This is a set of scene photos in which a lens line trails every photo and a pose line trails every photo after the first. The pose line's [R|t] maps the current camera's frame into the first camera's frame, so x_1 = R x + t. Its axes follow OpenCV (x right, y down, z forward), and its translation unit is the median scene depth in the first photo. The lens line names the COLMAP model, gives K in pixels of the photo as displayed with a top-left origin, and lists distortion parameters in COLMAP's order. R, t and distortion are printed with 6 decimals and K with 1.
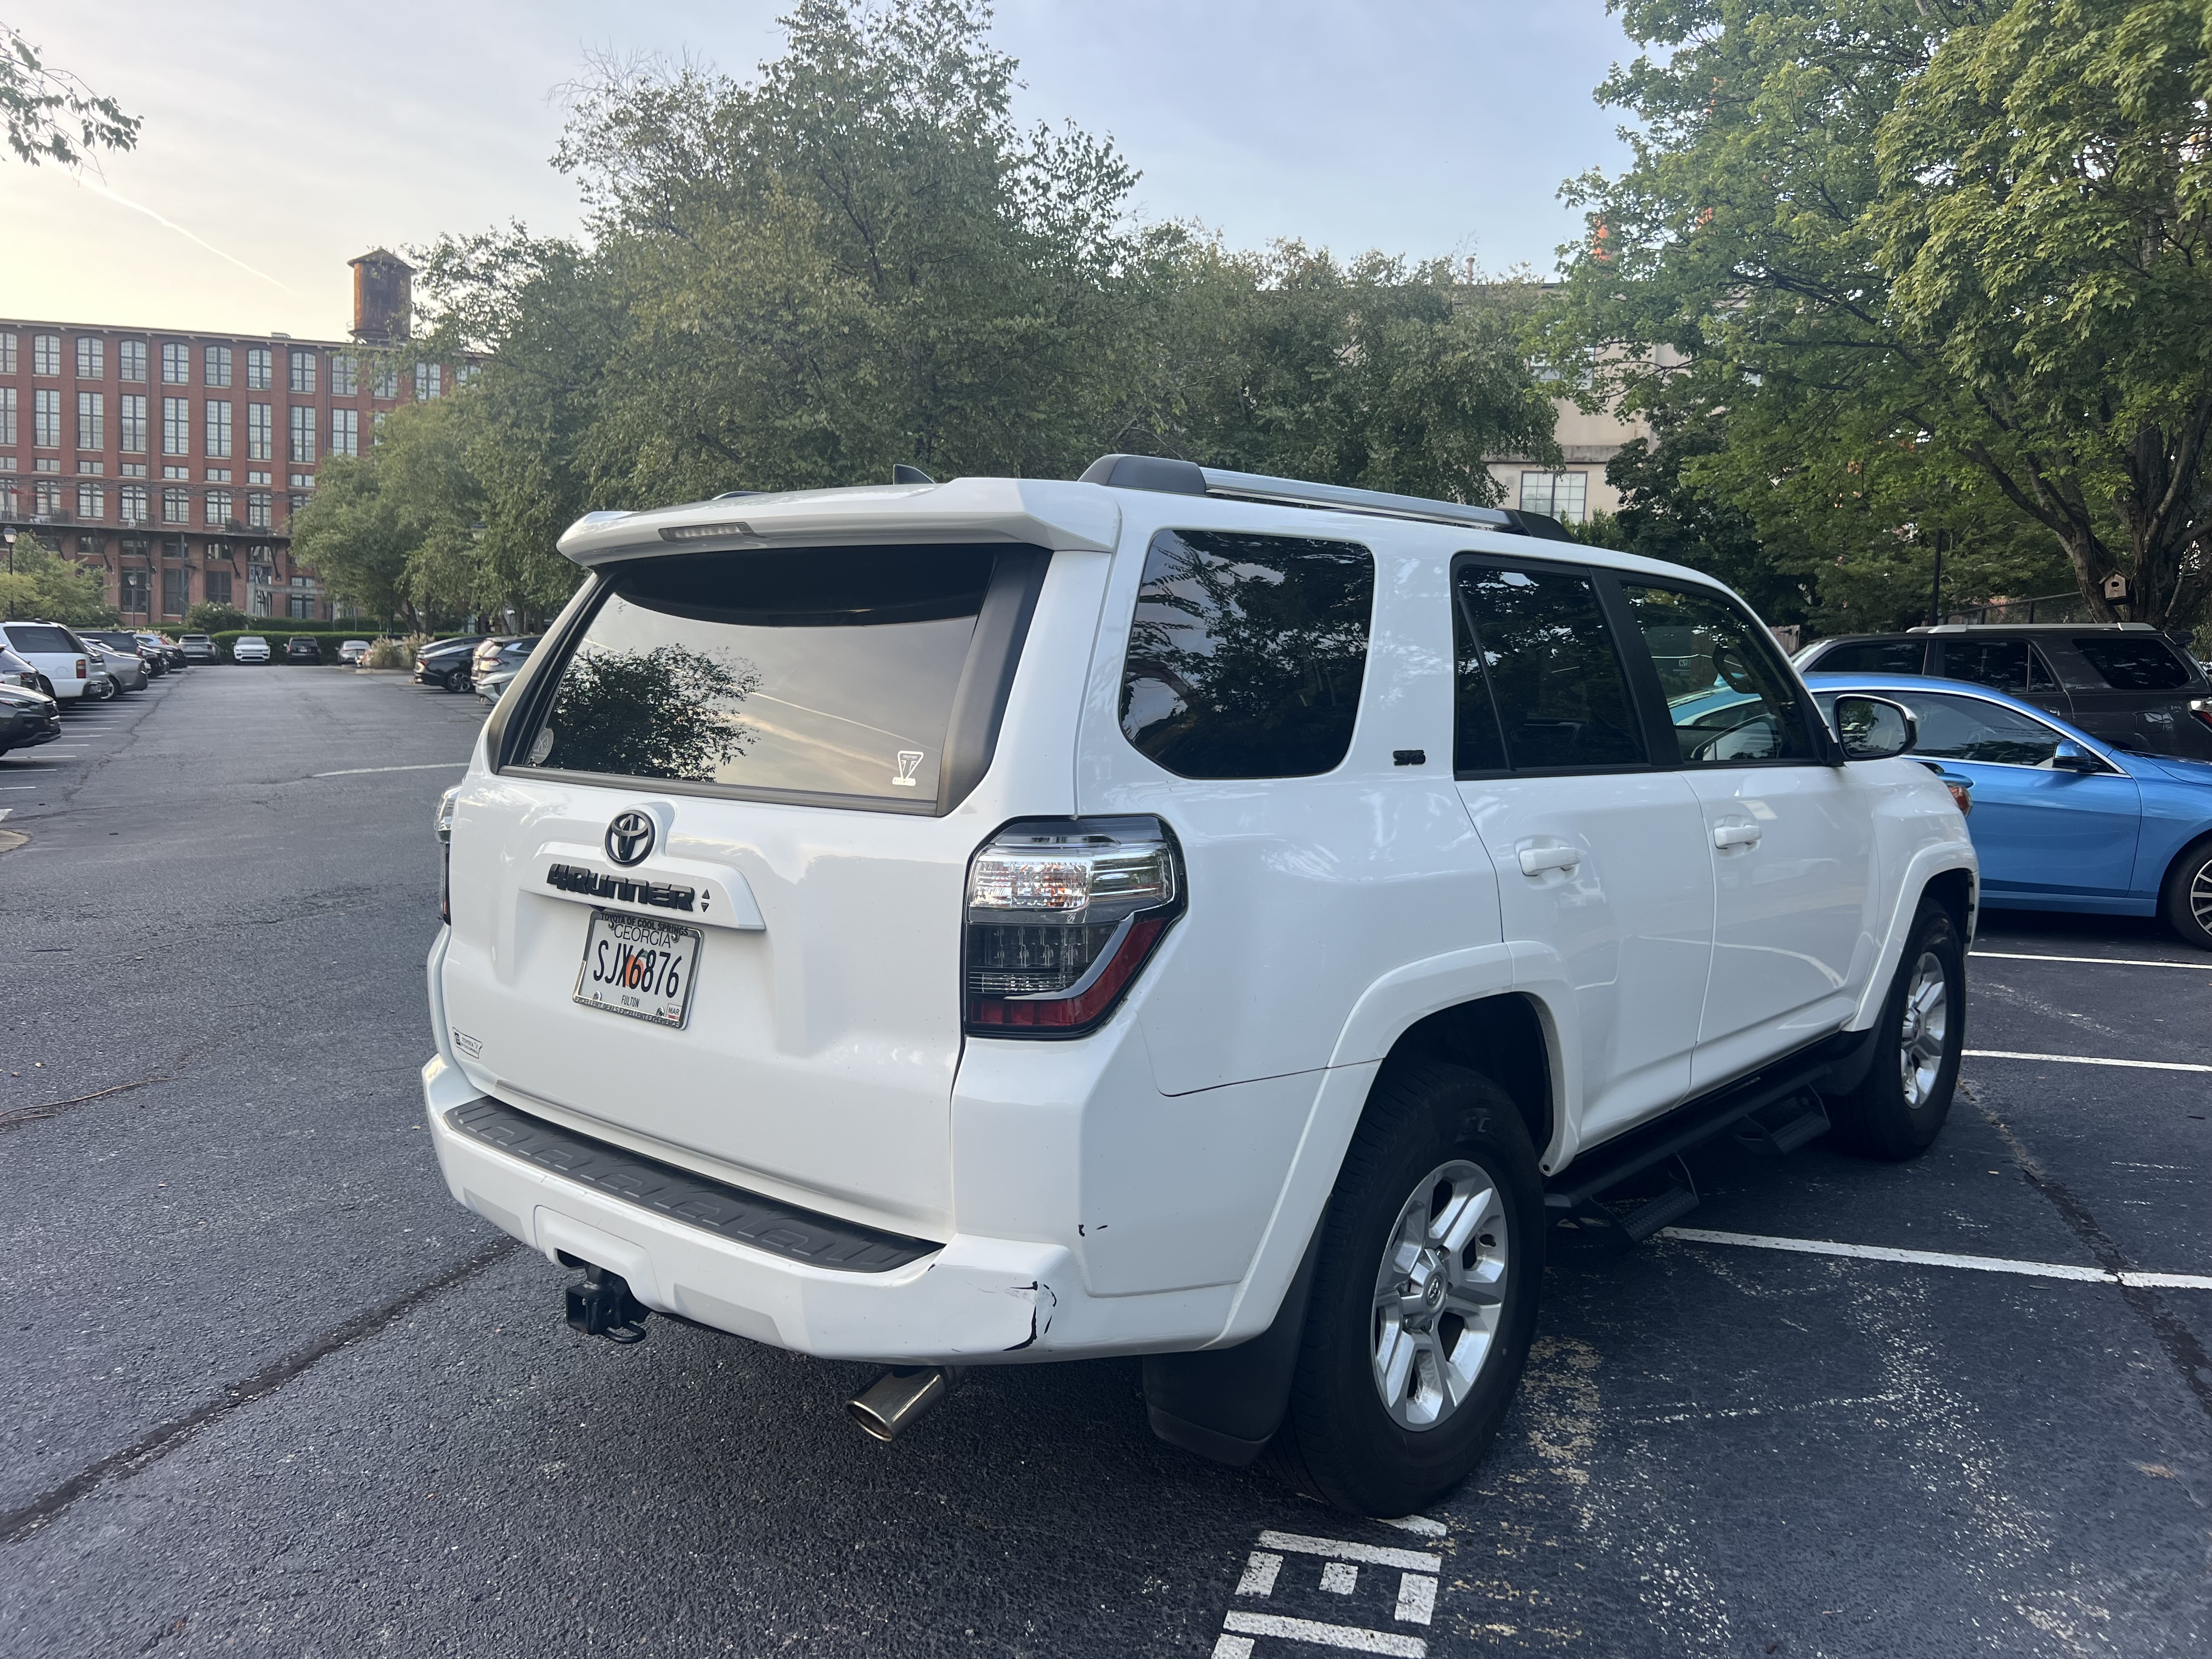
lens RADIAL K [[1685.1, 0, 1113.7], [0, 1685.1, 827.6], [0, 0, 1]] dist [0.057548, -0.062283]
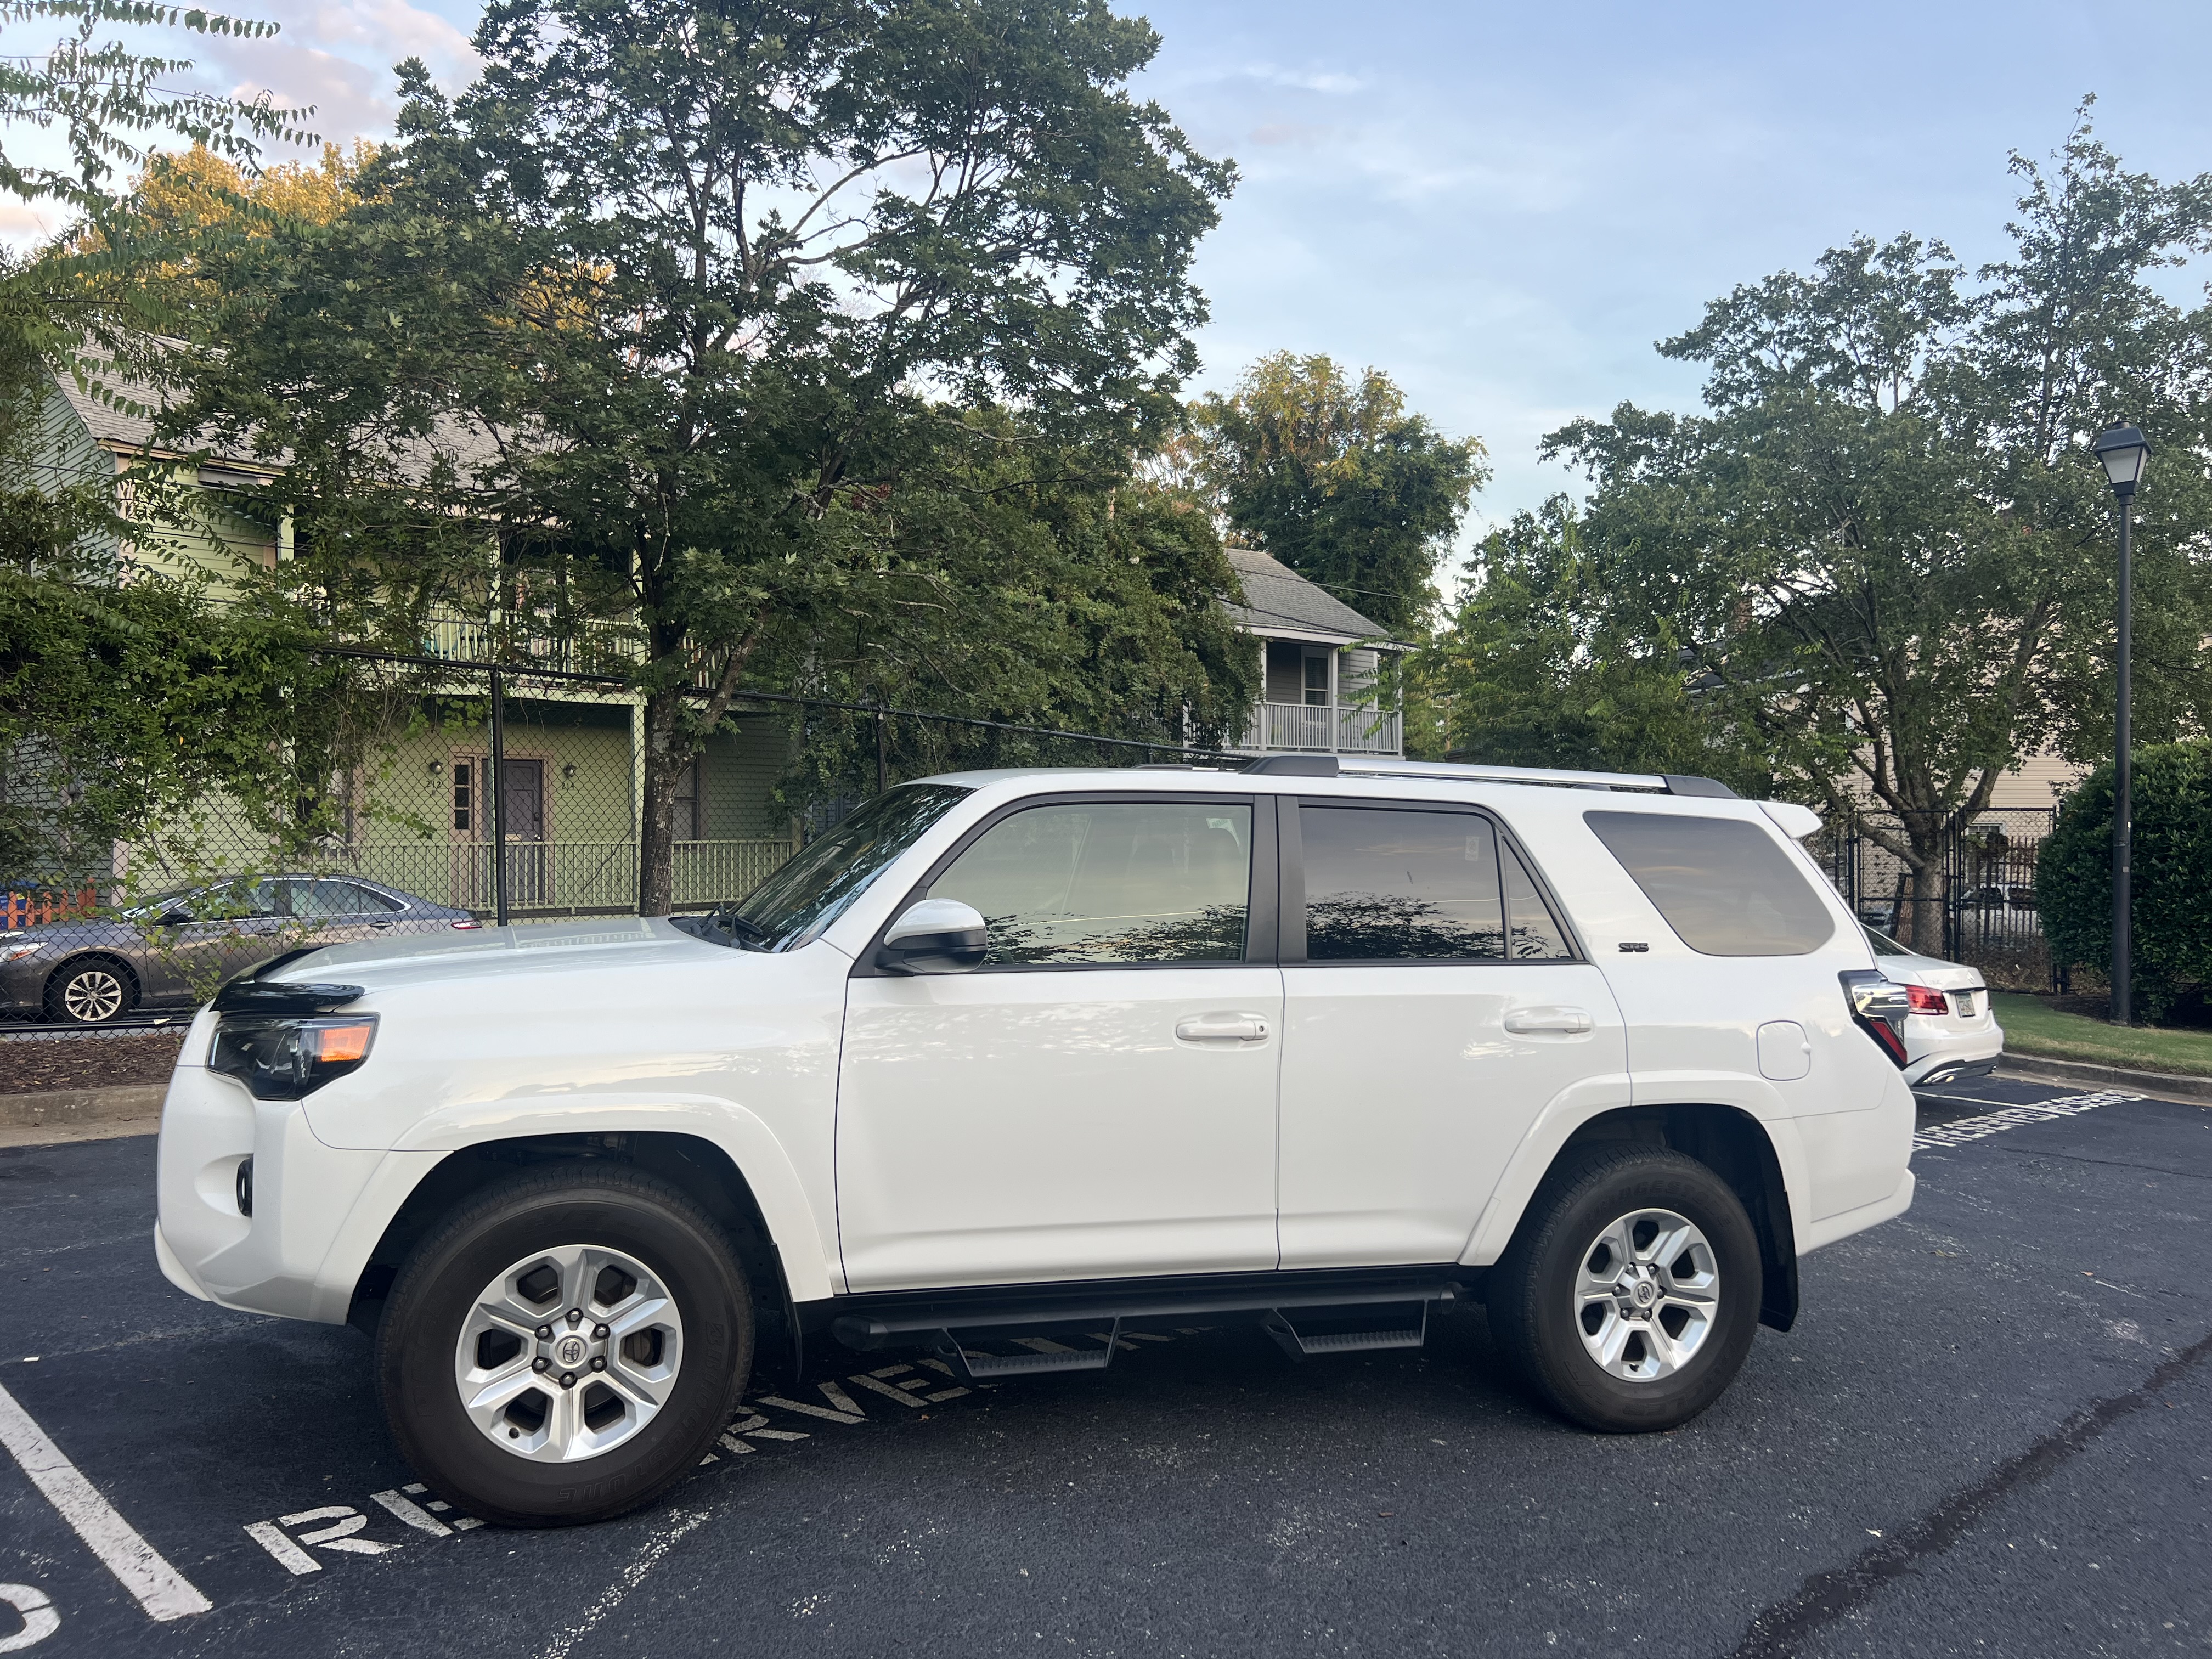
lens RADIAL K [[1659.8, 0, 1142.7], [0, 1659.8, 845.3], [0, 0, 1]] dist [0.029923, -0.038838]
pose [[-0.873831, -0.047571, 0.483898, -0.175828], [-0.002245, 0.995587, 0.093820, -0.098862], [-0.486225, 0.080897, -0.870081, 0.897479]]
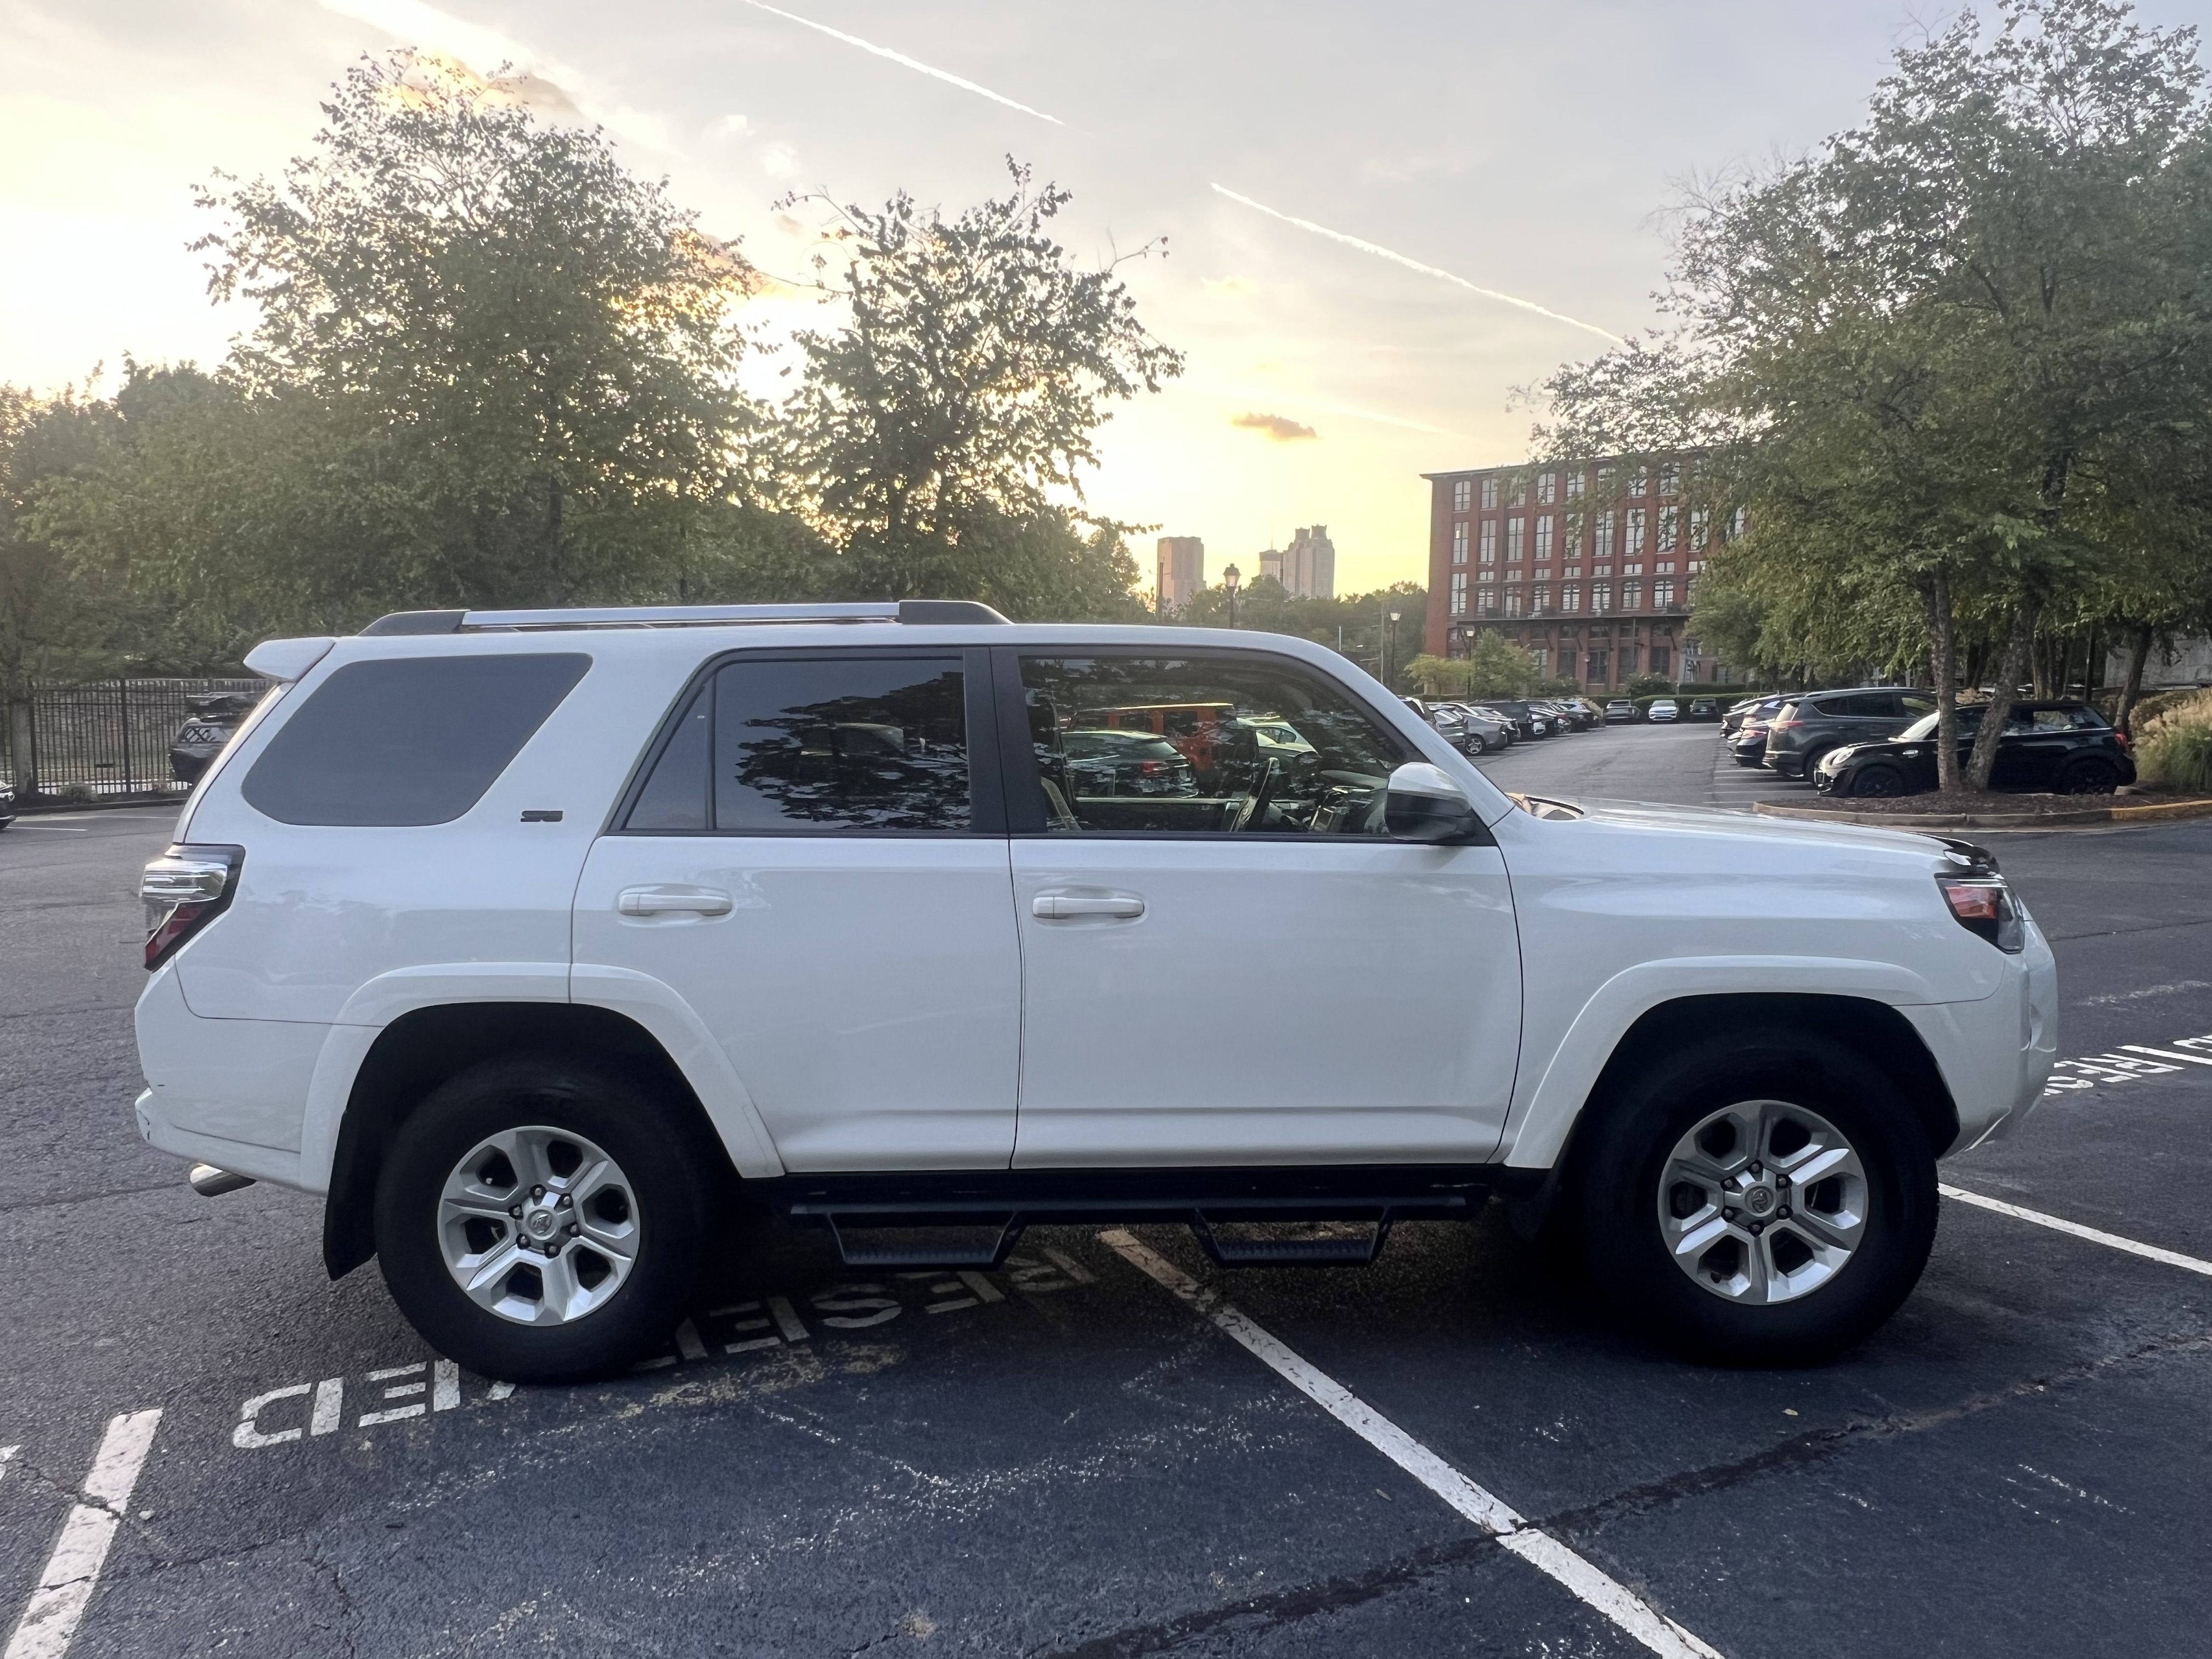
lens RADIAL K [[1496.7, 0, 1095.3], [0, 1496.7, 833.5], [0, 0, 1]] dist [-0.003131, 0.007209]
pose [[0.638347, 0.036587, -0.768878, 0.414968], [-0.051801, 0.998647, 0.004513, -0.017110], [0.768003, 0.036948, 0.639379, 0.179429]]
